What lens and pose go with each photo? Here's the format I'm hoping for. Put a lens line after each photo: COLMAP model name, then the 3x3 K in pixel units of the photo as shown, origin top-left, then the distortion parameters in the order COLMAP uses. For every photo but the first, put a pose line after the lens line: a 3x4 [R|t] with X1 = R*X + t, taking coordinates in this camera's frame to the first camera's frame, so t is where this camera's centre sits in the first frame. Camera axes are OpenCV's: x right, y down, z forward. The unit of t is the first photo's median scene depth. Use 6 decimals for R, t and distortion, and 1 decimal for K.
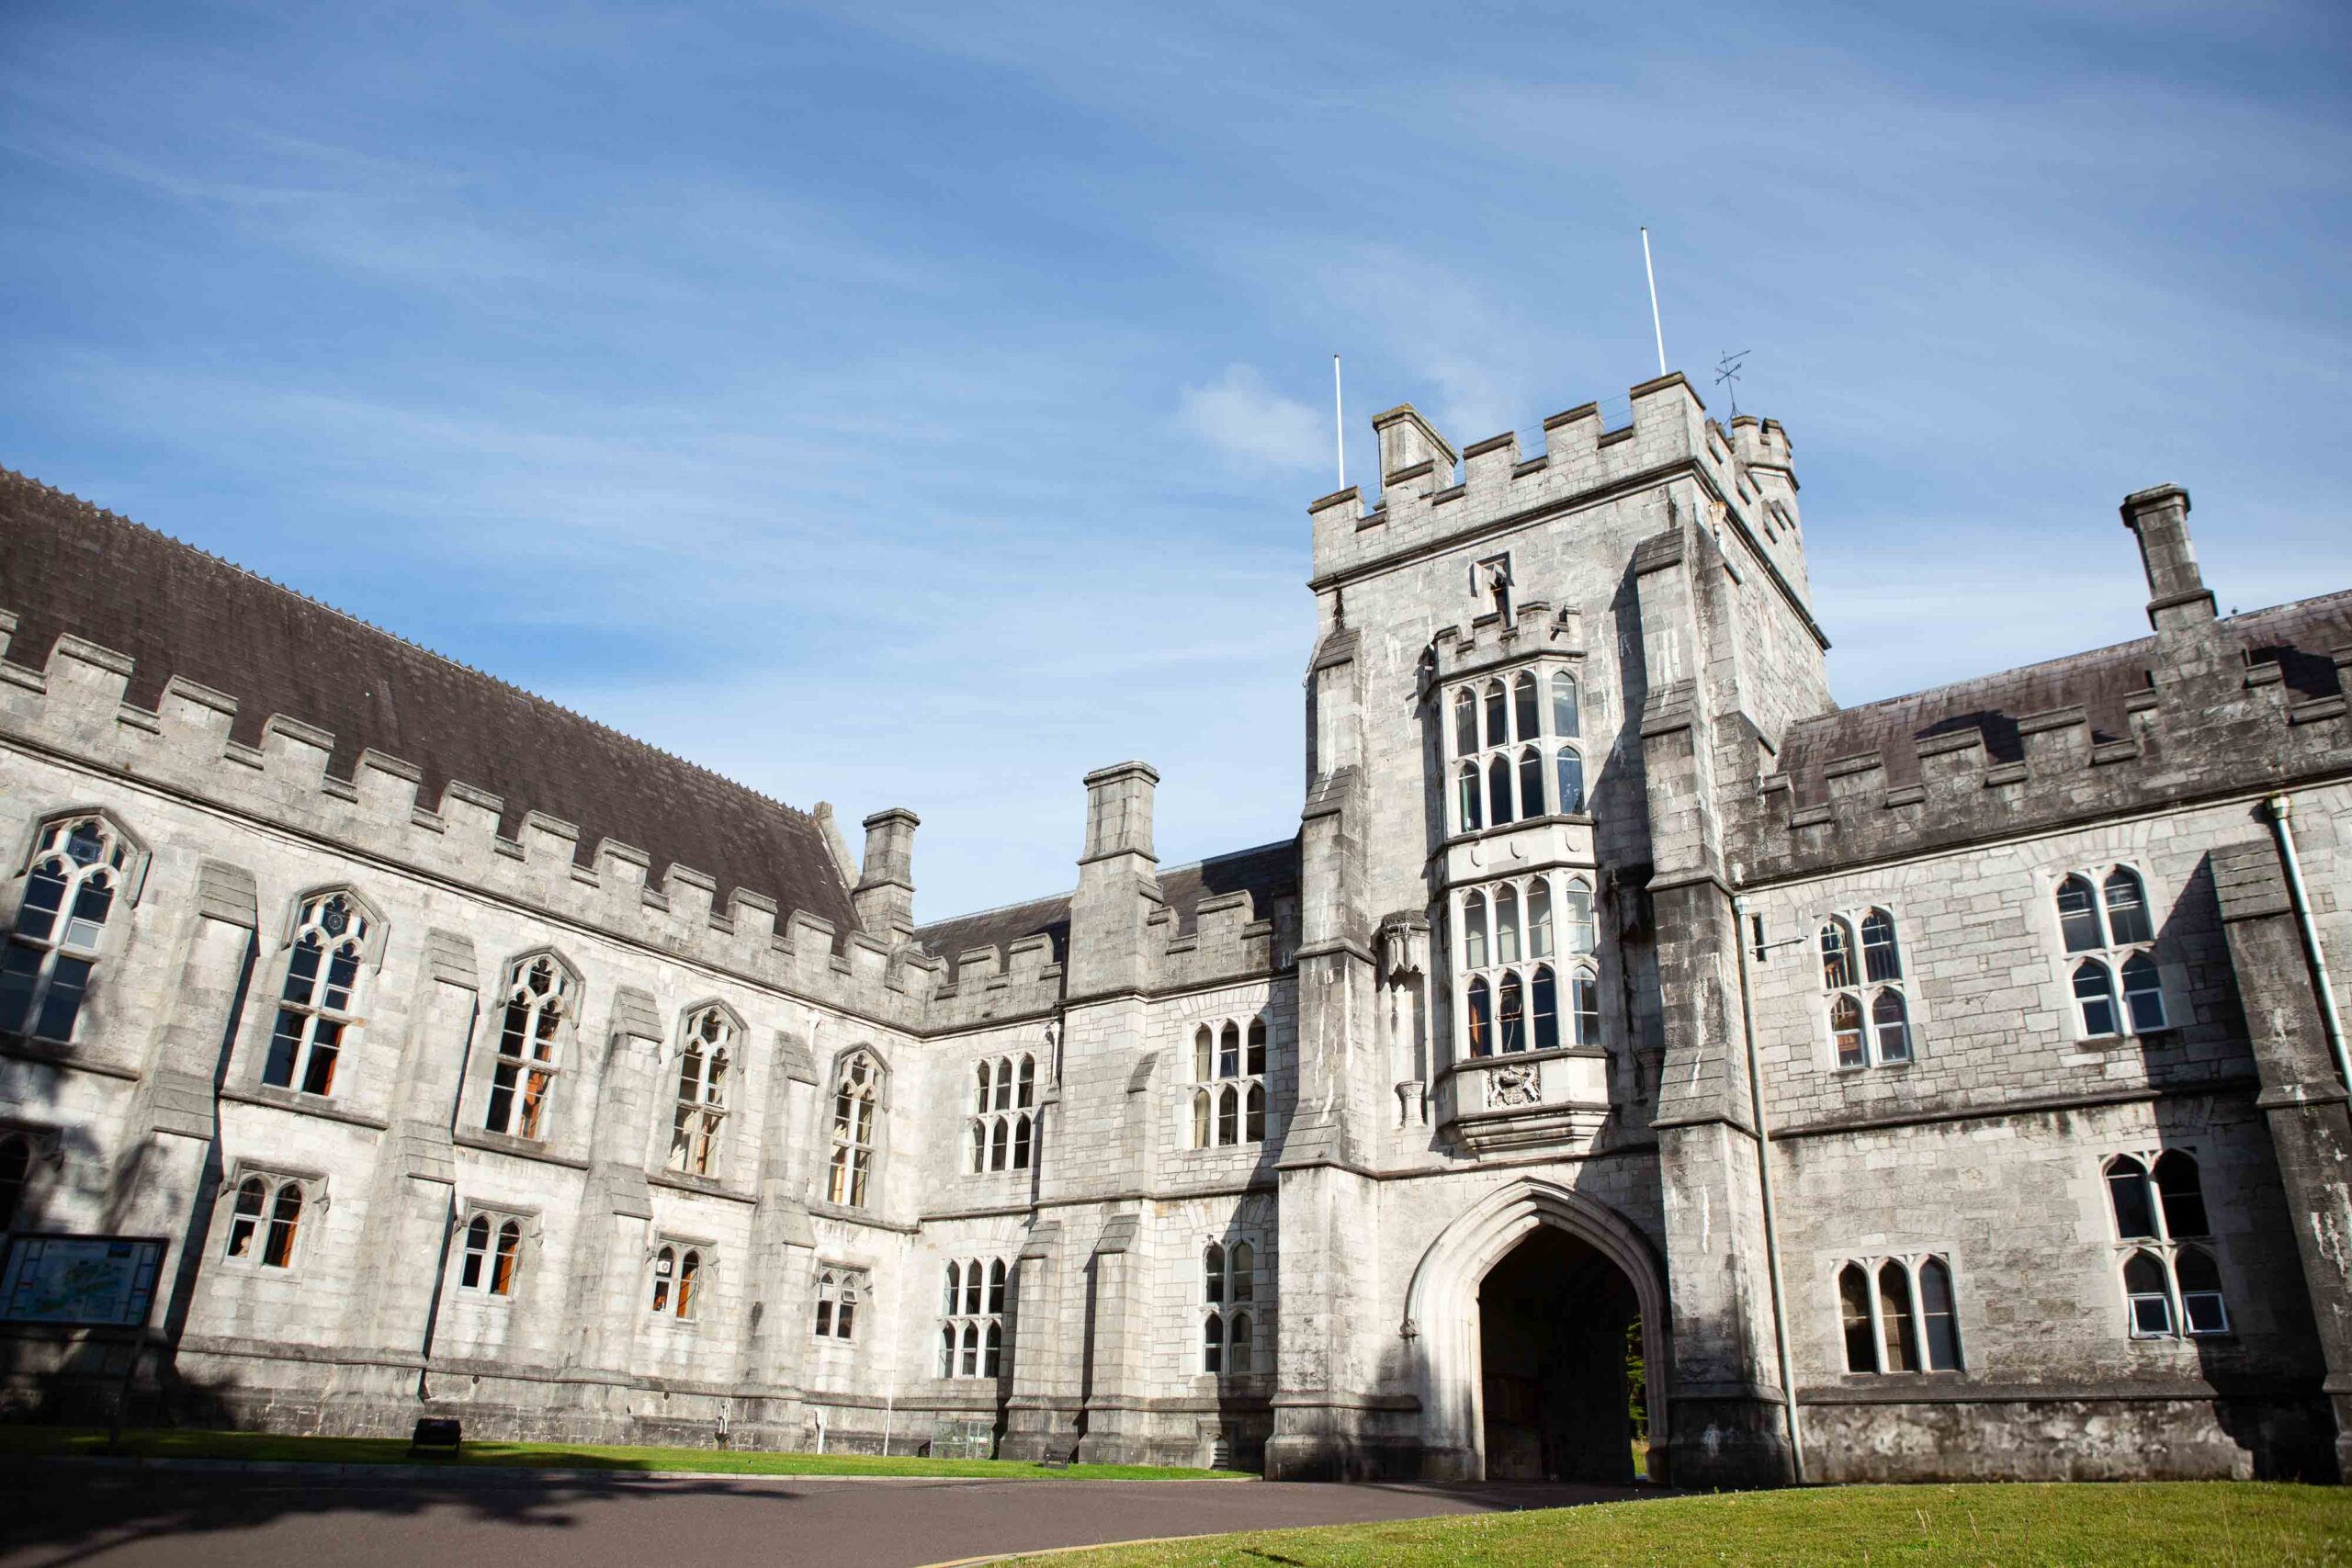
lens RADIAL K [[1606.1, 0, 1175.9], [0, 1606.1, 791.8], [0, 0, 1]] dist [-0.105762, 0.076076]
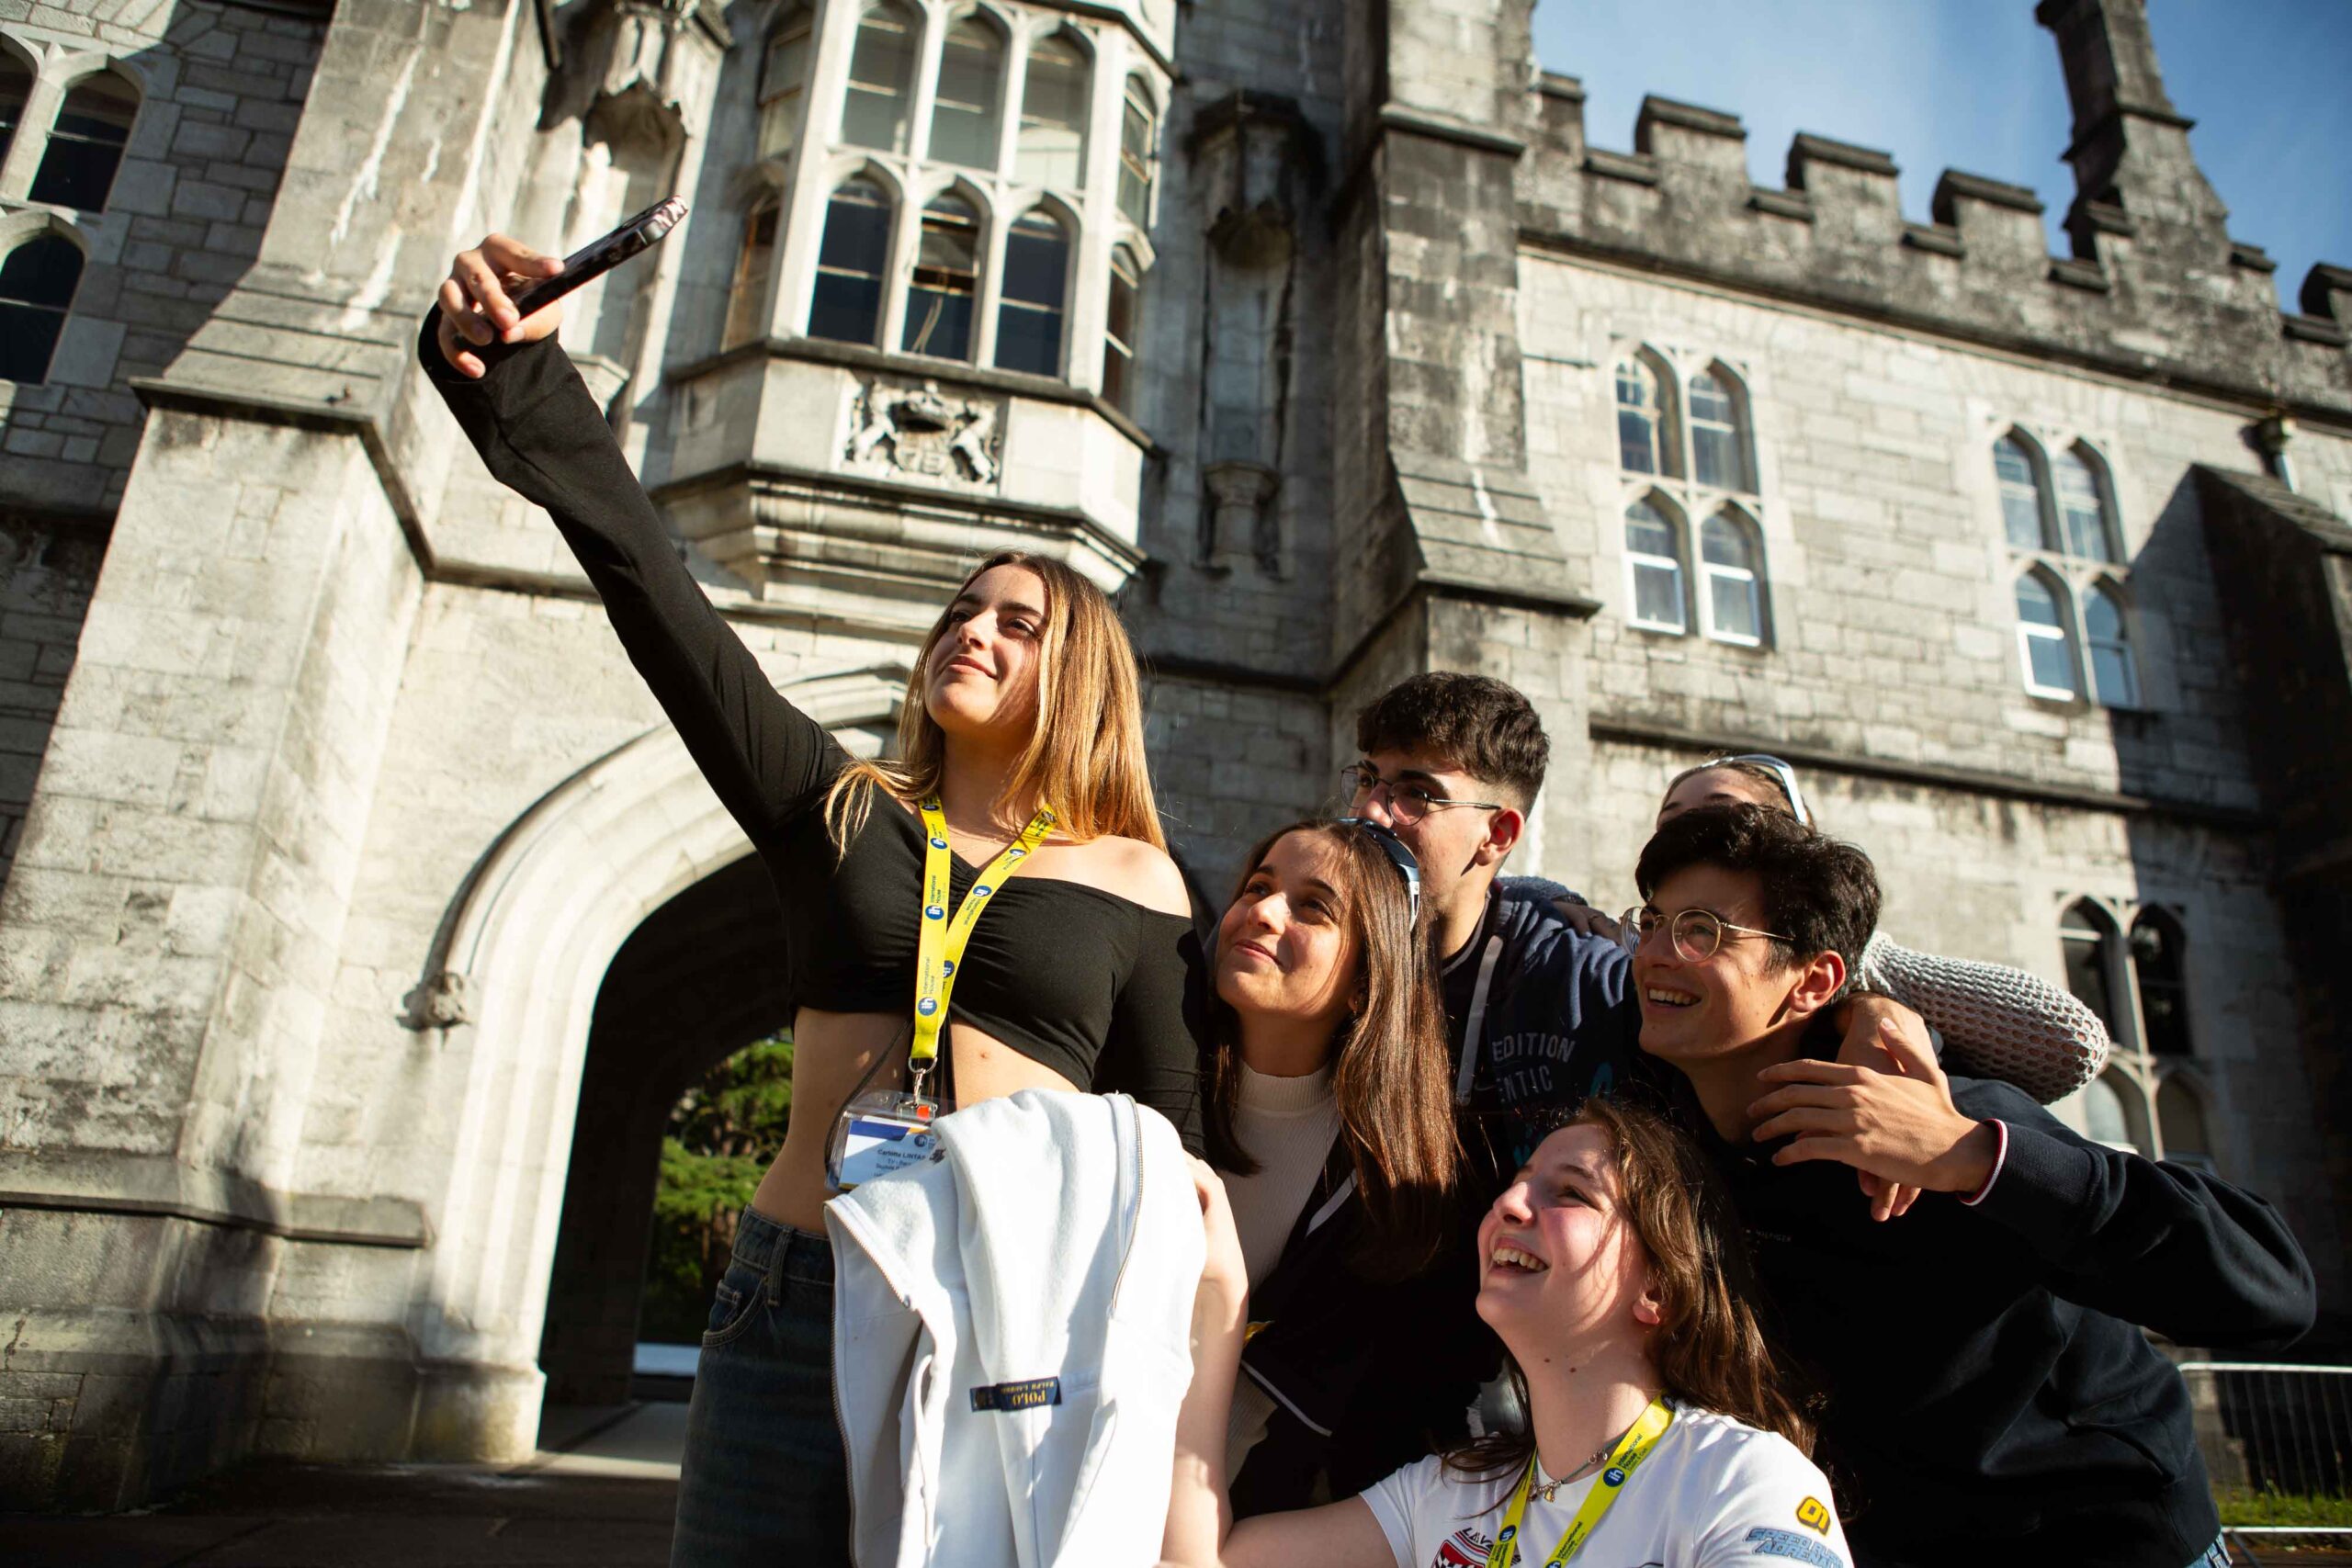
lens RADIAL K [[1606.1, 0, 1175.9], [0, 1606.1, 791.8], [0, 0, 1]] dist [-0.105762, 0.076076]
pose [[0.644339, 0.258531, 0.719714, -0.000838], [-0.330178, 0.942933, -0.043115, 0.280954], [-0.689789, -0.209853, 0.692930, 0.728007]]
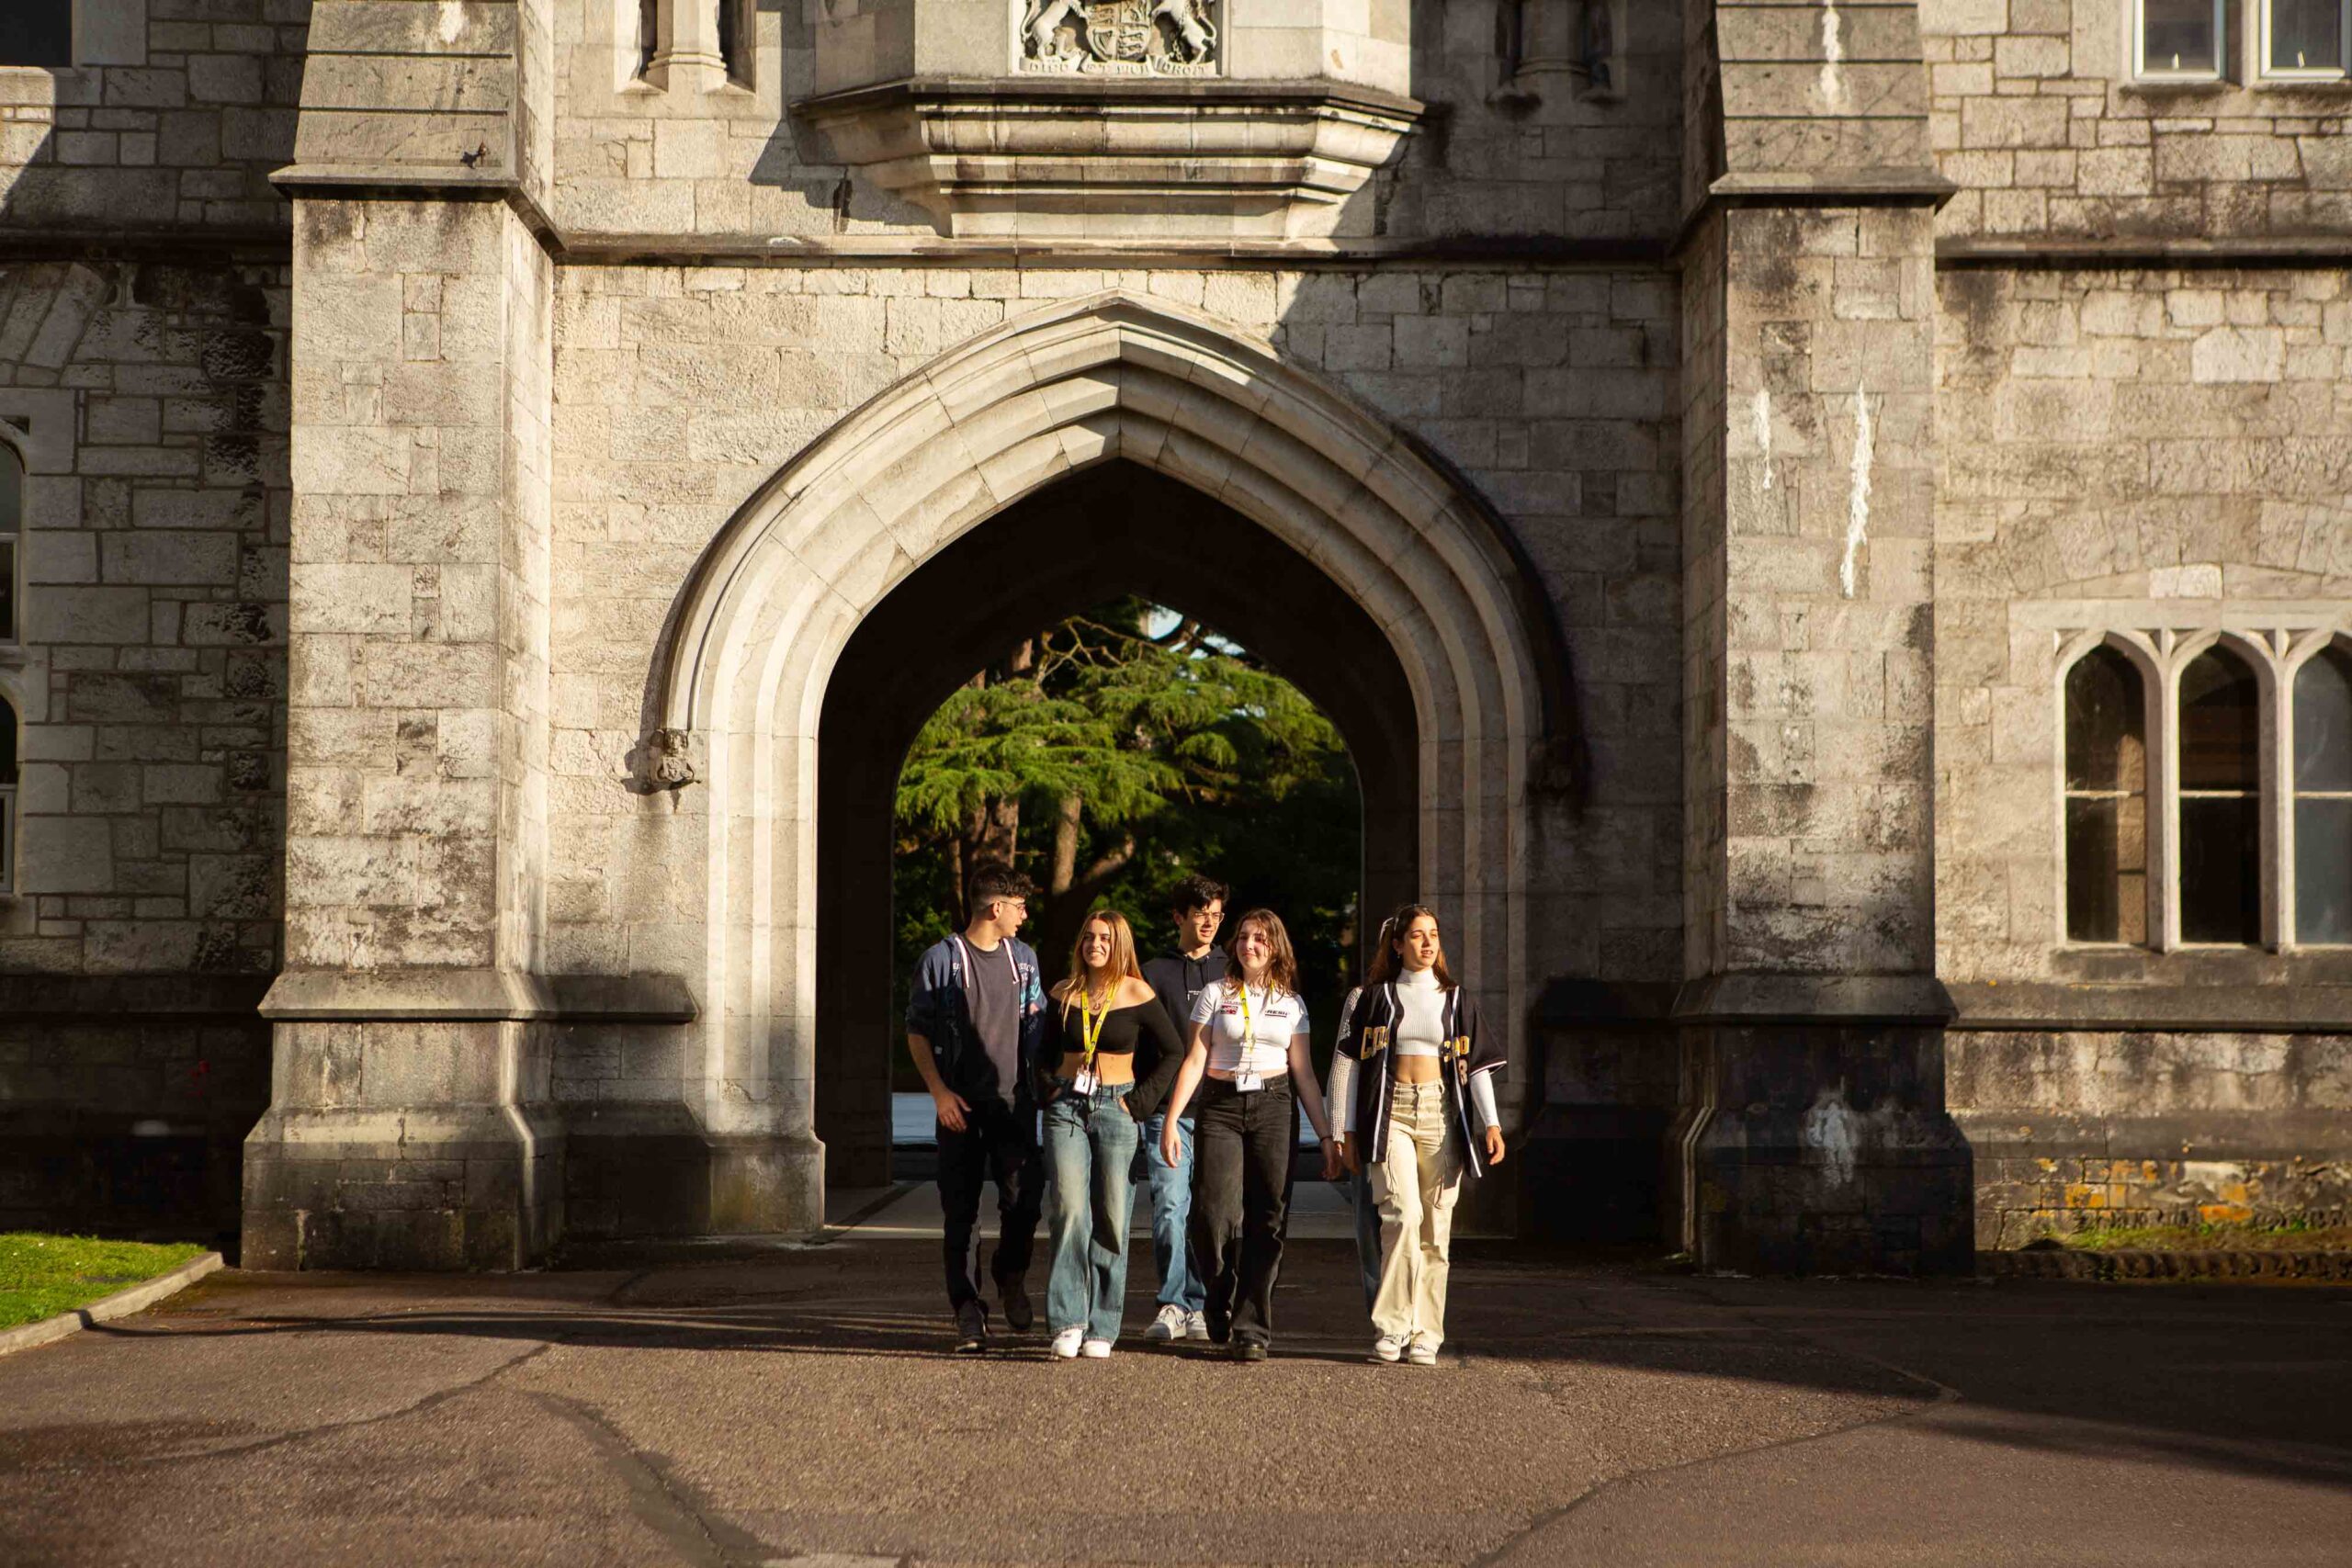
lens RADIAL K [[4431.4, 0, 1176.0], [0, 4431.4, 784.0], [0, 0, 1]] dist [0.214509, -0.231058]
pose [[0.801113, 0.011843, 0.598396, -0.300930], [-0.222005, 0.934360, 0.278721, 0.092667], [-0.555817, -0.356134, 0.751157, 0.334175]]
